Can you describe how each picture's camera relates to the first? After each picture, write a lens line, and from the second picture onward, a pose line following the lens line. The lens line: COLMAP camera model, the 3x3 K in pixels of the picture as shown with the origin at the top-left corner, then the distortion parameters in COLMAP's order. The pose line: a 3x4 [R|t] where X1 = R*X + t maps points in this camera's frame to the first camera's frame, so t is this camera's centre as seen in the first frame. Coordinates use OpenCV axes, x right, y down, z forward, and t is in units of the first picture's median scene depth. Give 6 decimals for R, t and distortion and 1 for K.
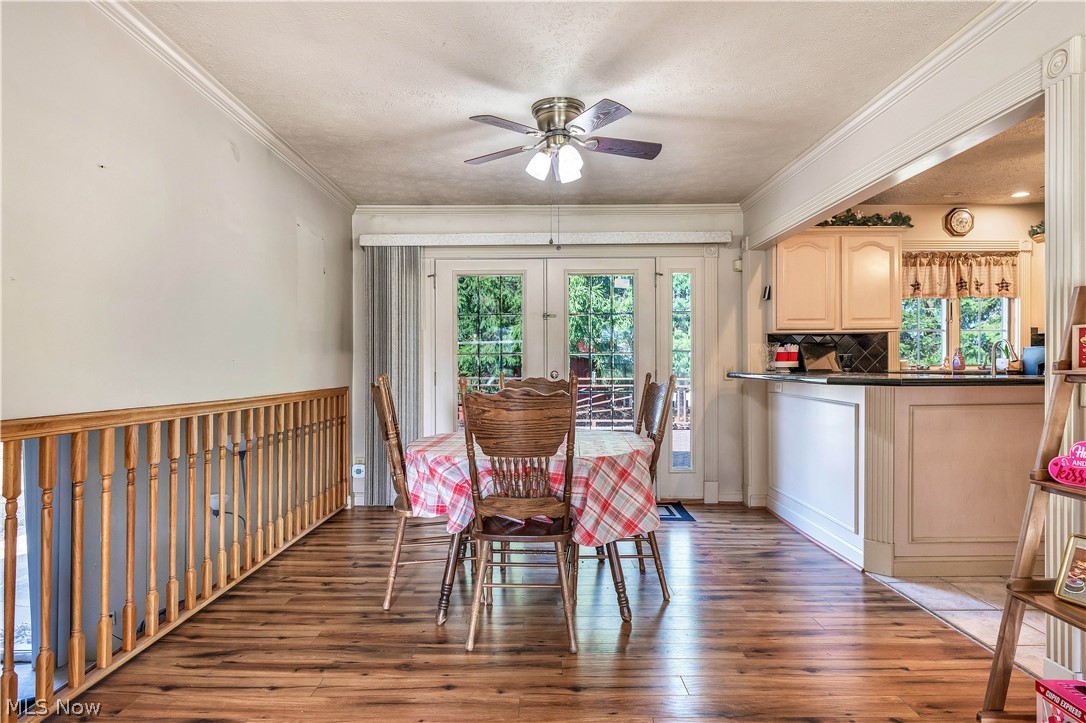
lens RADIAL K [[590.0, 0, 541.2], [0, 590.0, 371.3], [0, 0, 1]] dist [-0.000296, 0.000460]
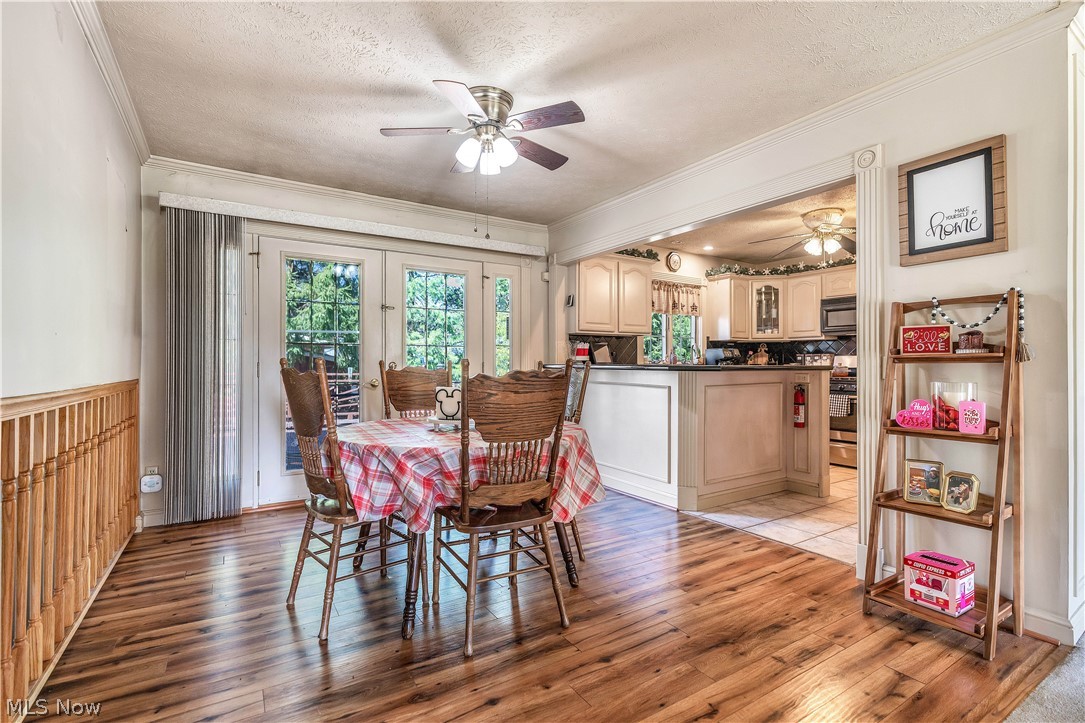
lens RADIAL K [[496.7, 0, 539.3], [0, 496.7, 368.0], [0, 0, 1]] dist [-0.002630, 0.000061]
pose [[0.847651, 0.002610, 0.530548, -0.231672], [0.000217, 0.999986, -0.005266, 0.015064], [-0.530554, 0.004579, 0.847639, 0.149741]]
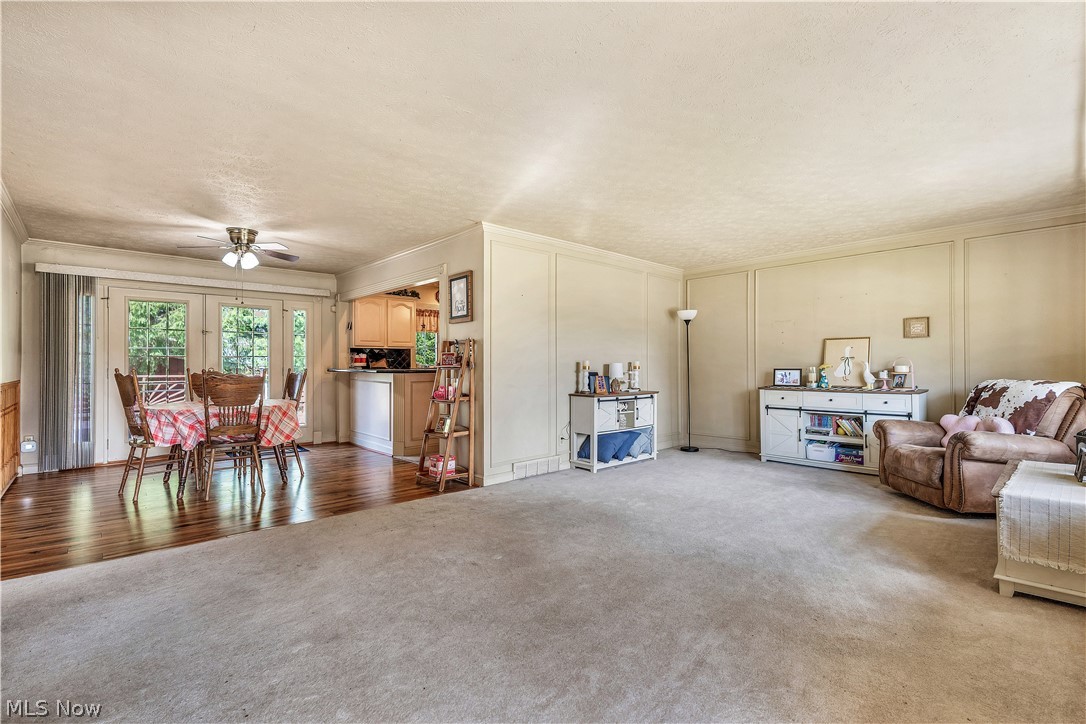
lens RADIAL K [[500.6, 0, 545.0], [0, 500.6, 365.3], [0, 0, 1]] dist [-0.000401, 0.000407]
pose [[0.738876, 0.004241, 0.673828, -0.226530], [0.004013, 0.999935, -0.010695, 0.010398], [-0.673829, 0.010606, 0.738811, -0.582662]]
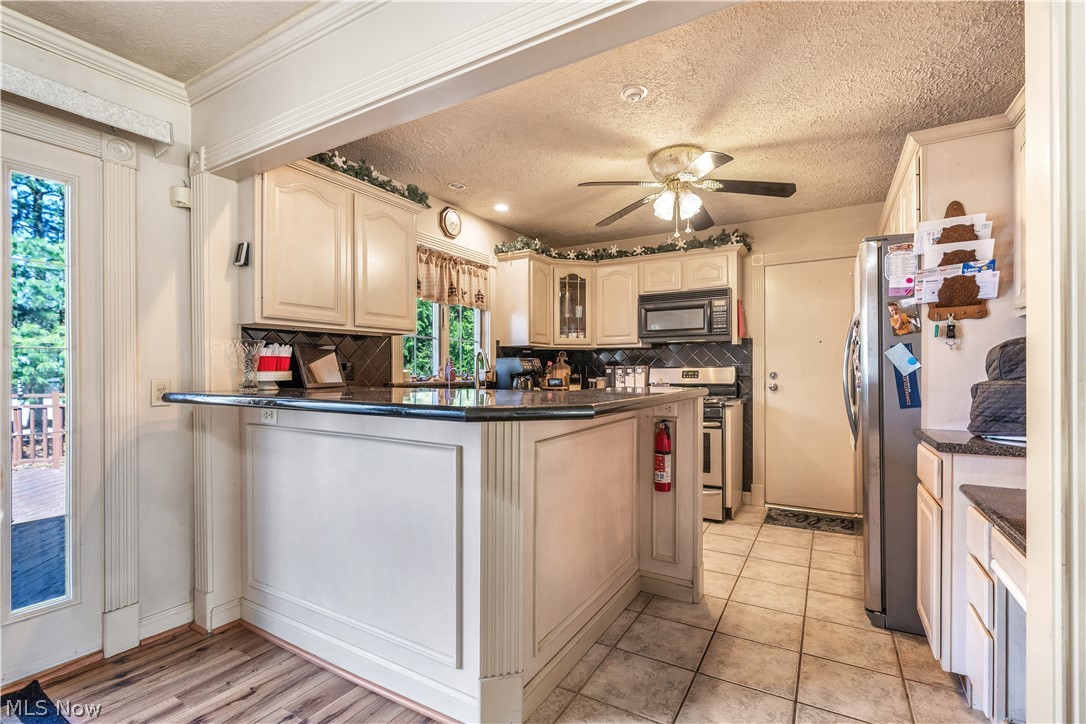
lens RADIAL K [[496.9, 0, 545.4], [0, 496.9, 373.1], [0, 0, 1]] dist [-0.000391, 0.000053]
pose [[0.508590, -0.000236, 0.861009, 0.113141], [0.008360, 0.999954, -0.004664, -0.010560], [-0.860968, 0.009570, 0.508569, 0.499998]]
